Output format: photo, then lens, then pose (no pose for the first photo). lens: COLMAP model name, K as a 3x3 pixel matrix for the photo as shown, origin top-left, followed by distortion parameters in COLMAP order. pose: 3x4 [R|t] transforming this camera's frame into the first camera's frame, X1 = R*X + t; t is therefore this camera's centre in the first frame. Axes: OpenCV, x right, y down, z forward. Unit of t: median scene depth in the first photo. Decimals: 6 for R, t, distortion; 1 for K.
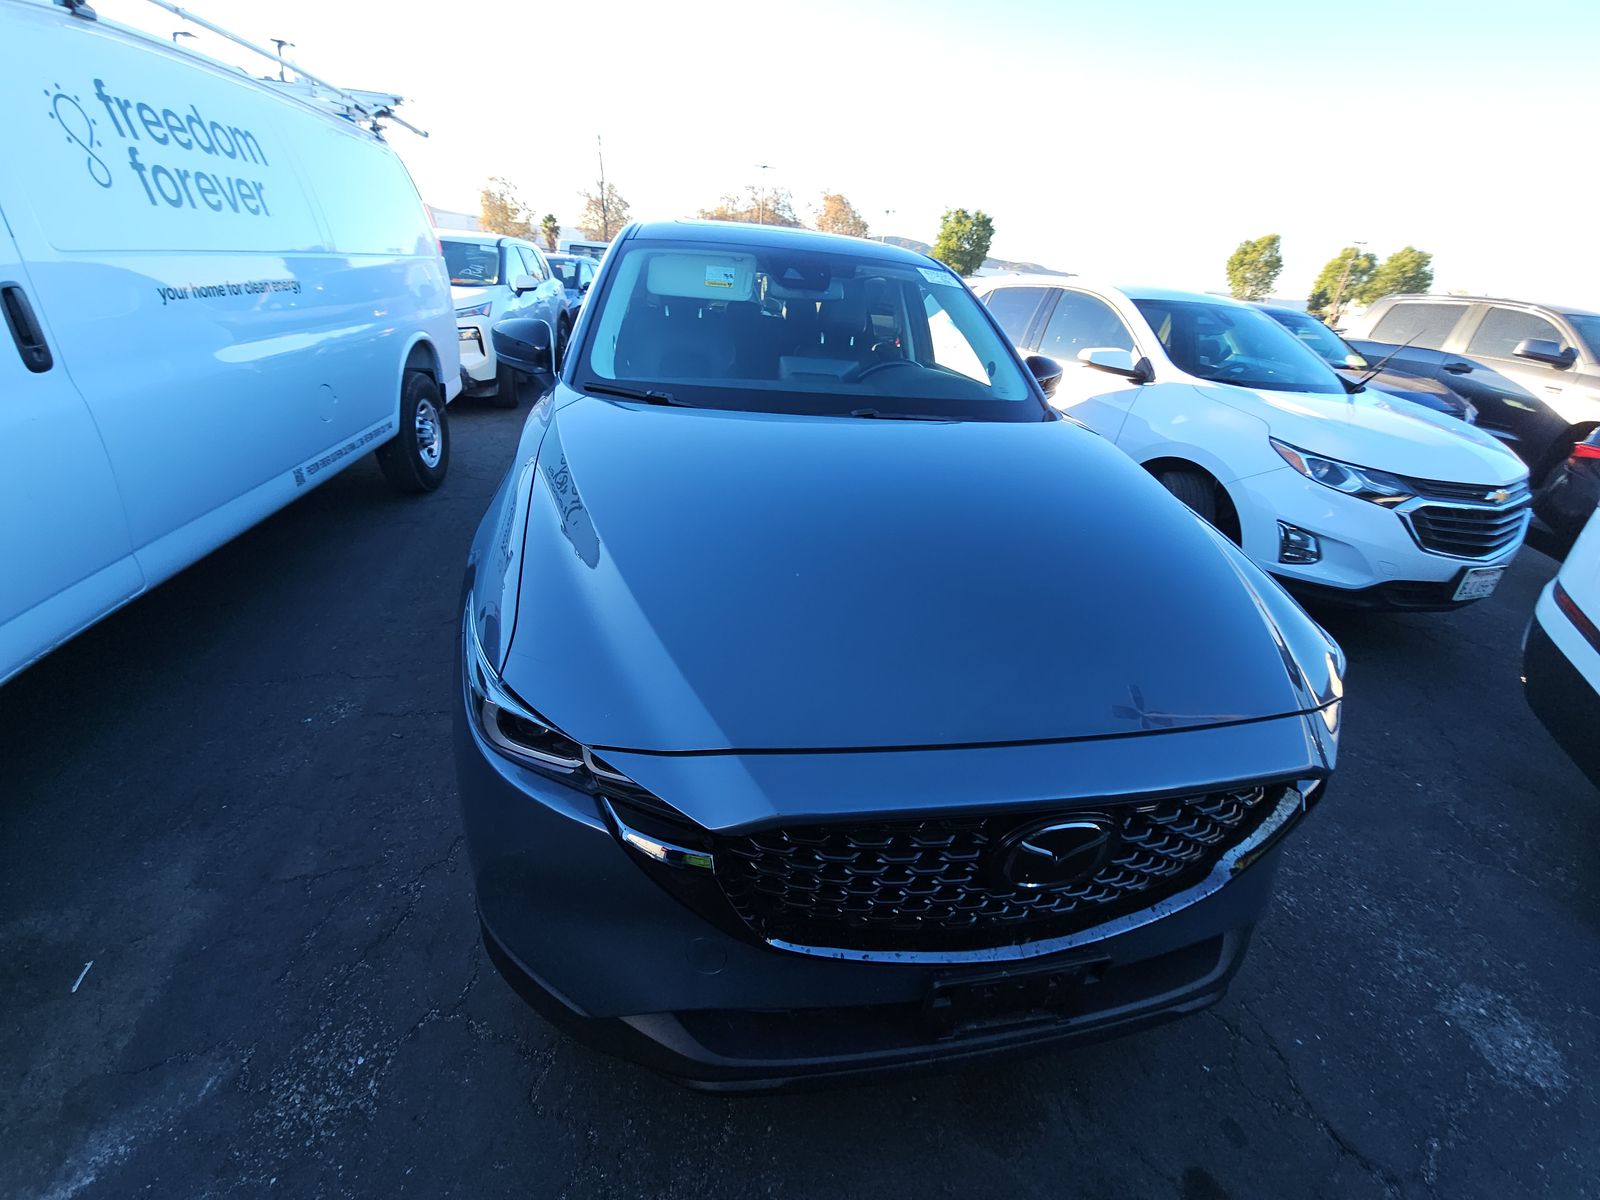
lens RADIAL K [[651.4, 0, 803.0], [0, 651.4, 596.4], [0, 0, 1]] dist [0.011976, -0.008601]
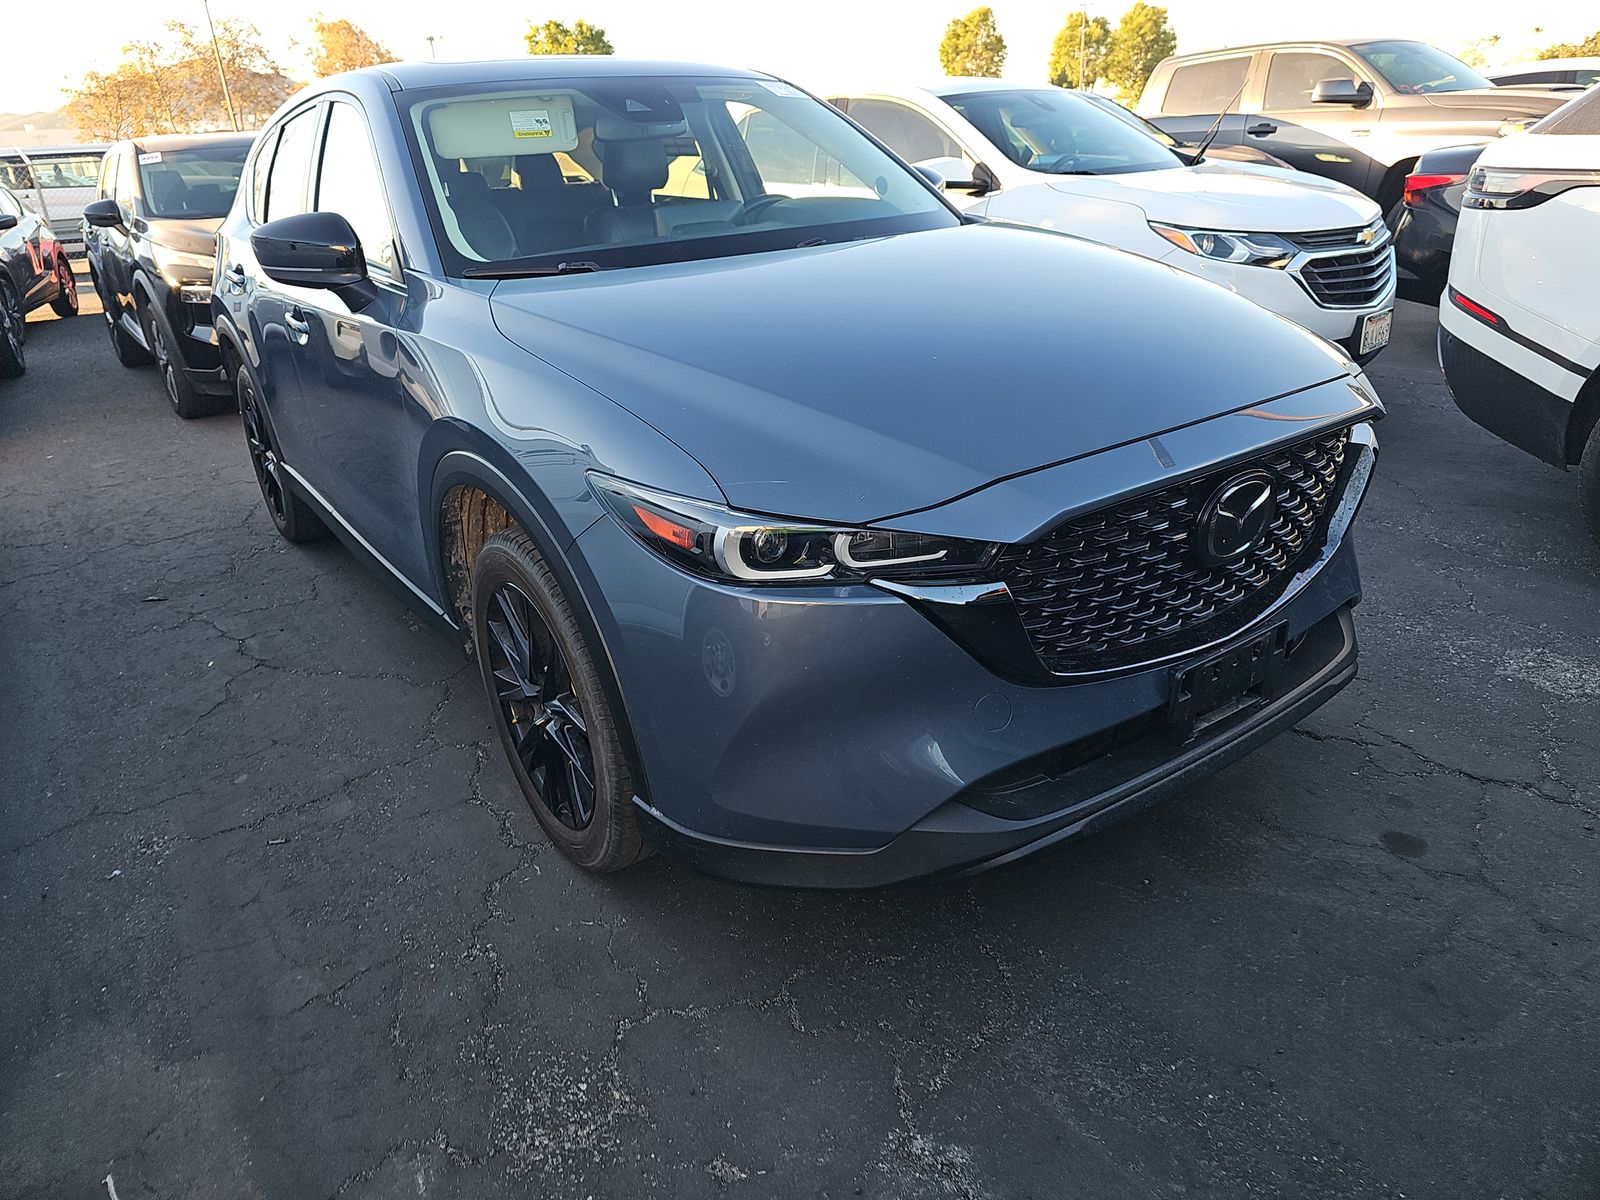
lens RADIAL K [[1073.6, 0, 799.7], [0, 1073.6, 598.3], [0, 0, 1]] dist [0.039025, -0.037550]
pose [[0.904768, -0.281393, 0.319708, -0.205112], [0.295811, 0.955240, 0.003623, 0.062451], [-0.306418, 0.091295, 0.947509, -0.118076]]
